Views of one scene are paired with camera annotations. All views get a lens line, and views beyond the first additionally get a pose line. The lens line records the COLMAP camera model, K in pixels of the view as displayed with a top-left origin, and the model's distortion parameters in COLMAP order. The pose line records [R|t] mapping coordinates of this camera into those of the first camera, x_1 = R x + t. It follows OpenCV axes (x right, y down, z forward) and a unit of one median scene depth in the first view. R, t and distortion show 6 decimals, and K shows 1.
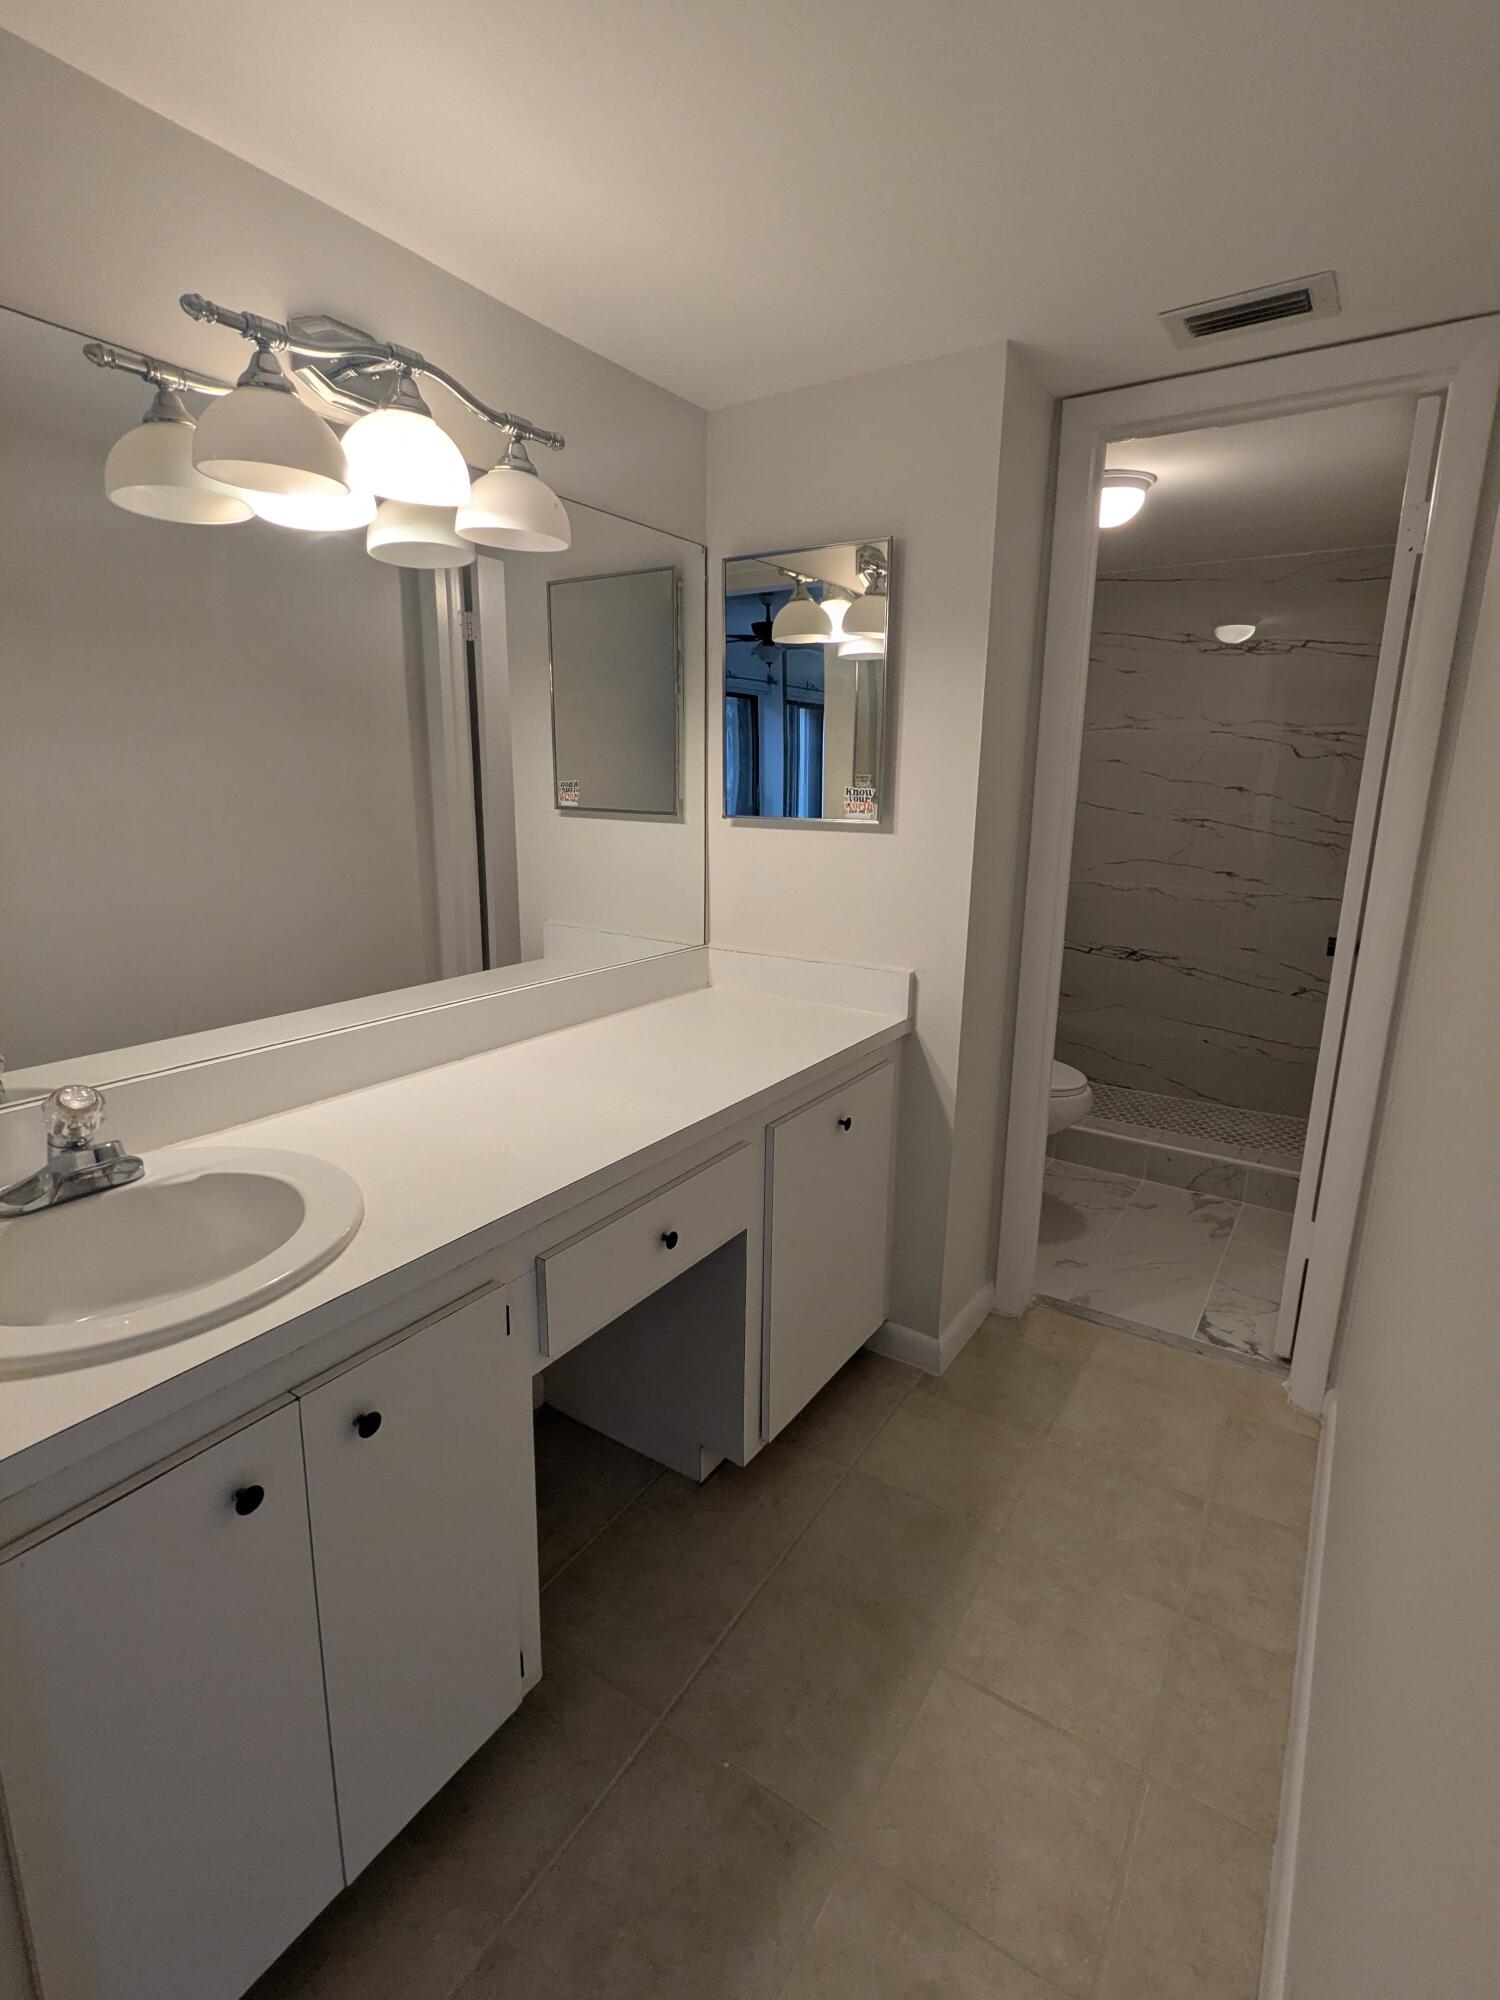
lens RADIAL K [[944.8, 0, 749.4], [0, 944.8, 995.3], [0, 0, 1]] dist [0.003630, 0.001649]
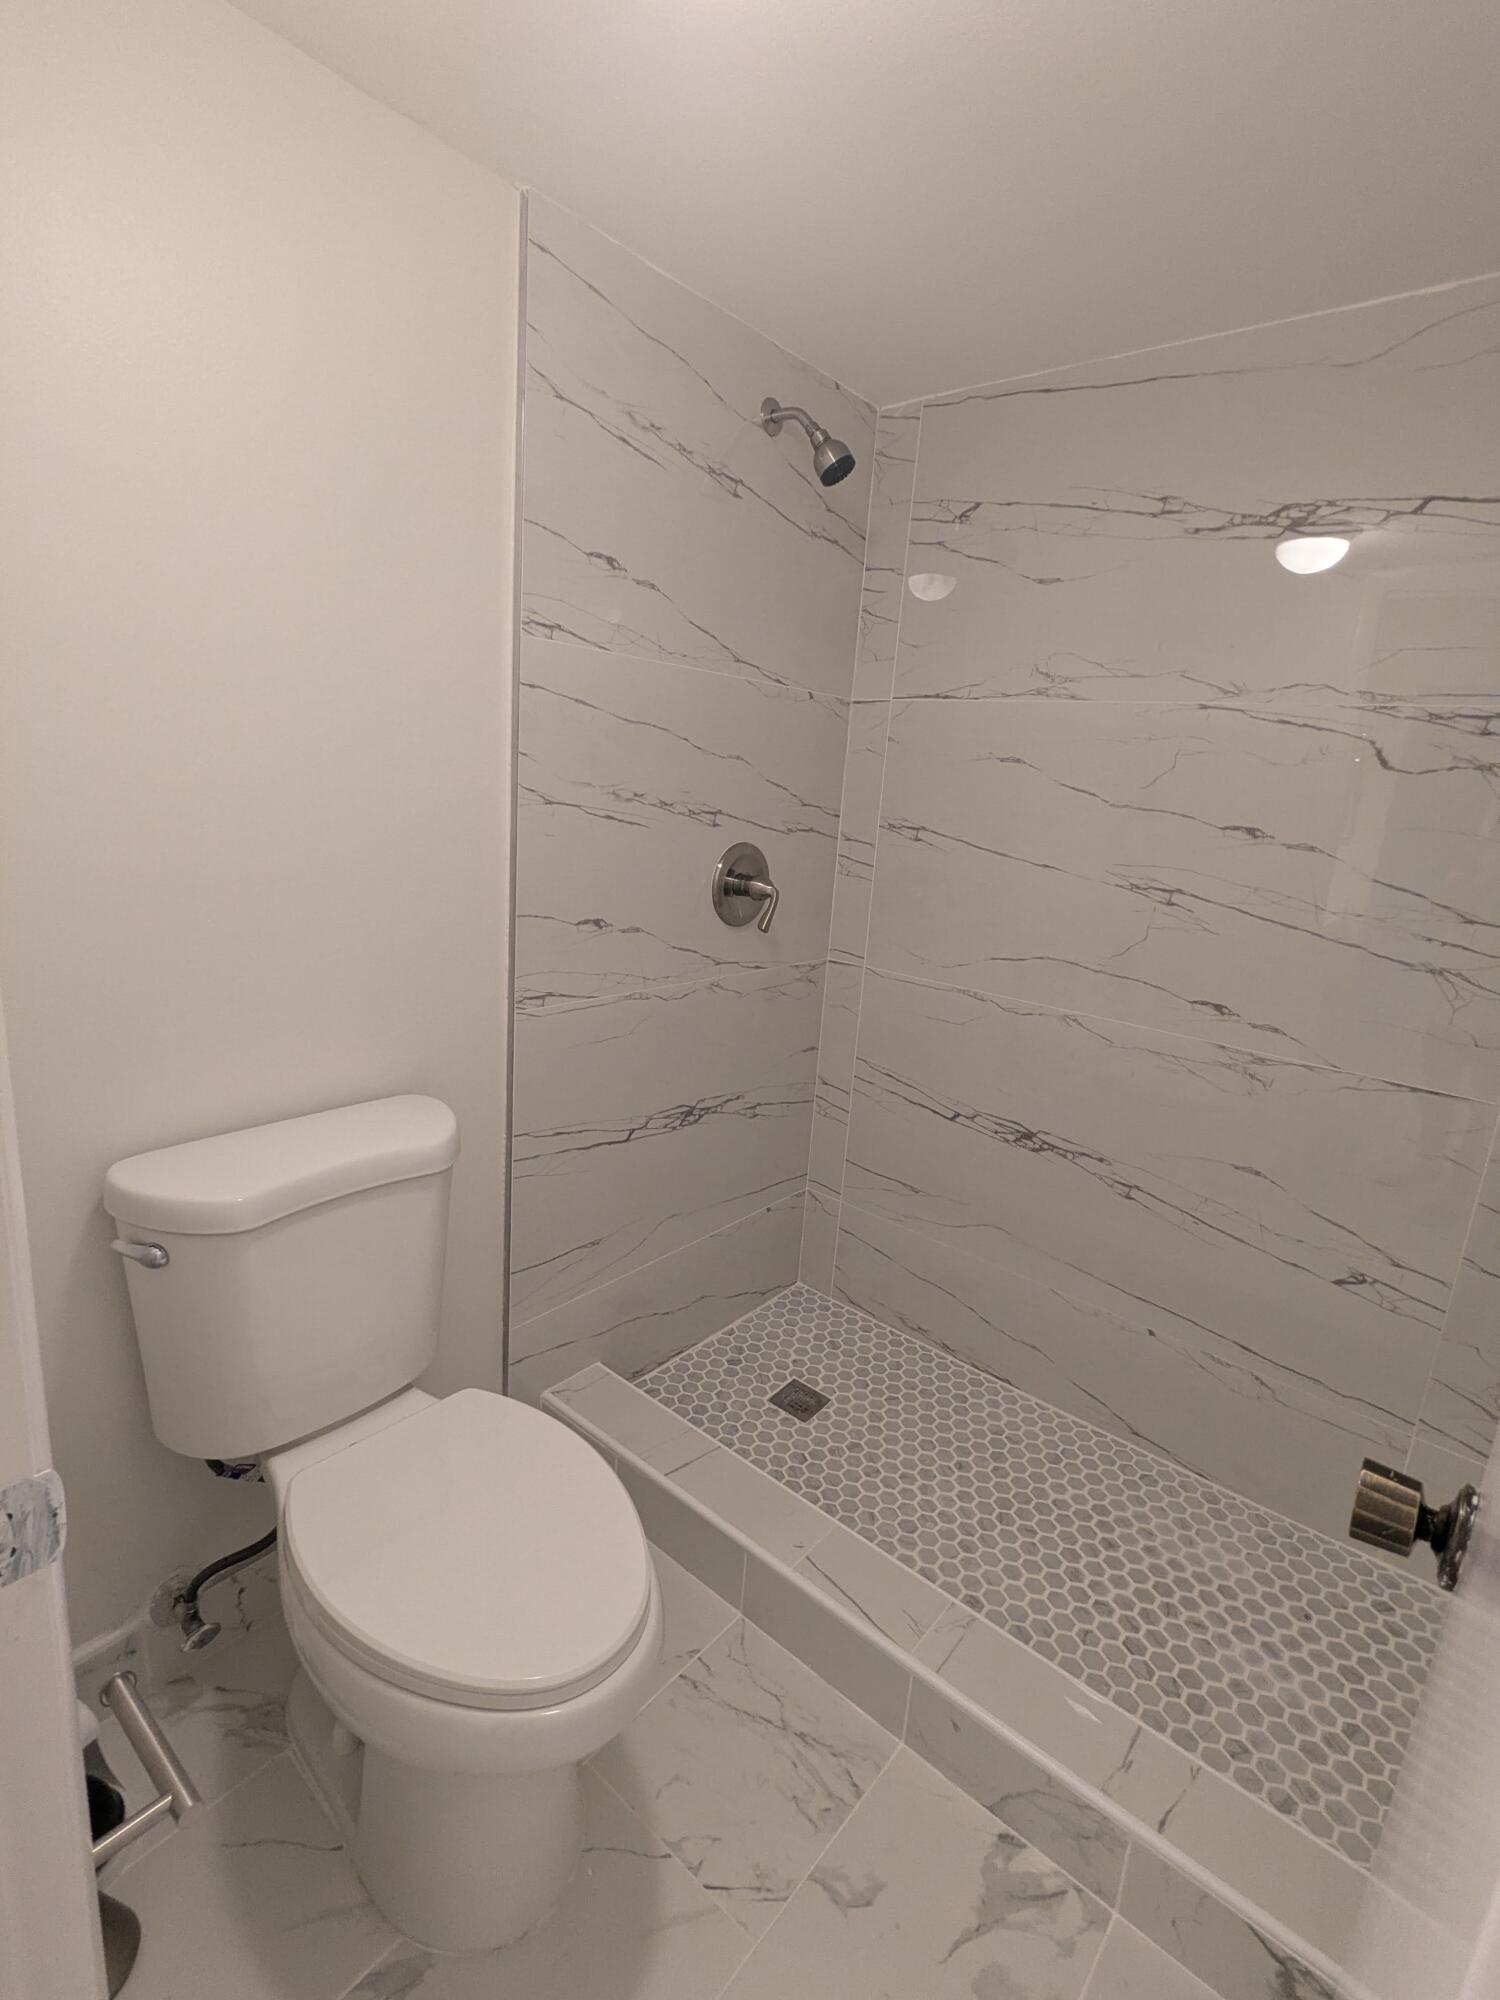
lens RADIAL K [[944.8, 0, 749.5], [0, 944.8, 999.4], [0, 0, 1]] dist [0.003630, 0.001649]
pose [[0.991522, 0.082533, -0.100365, 0.327087], [-0.082709, 0.996571, 0.002417, -0.116469], [0.100220, 0.005905, 0.994948, 0.512665]]
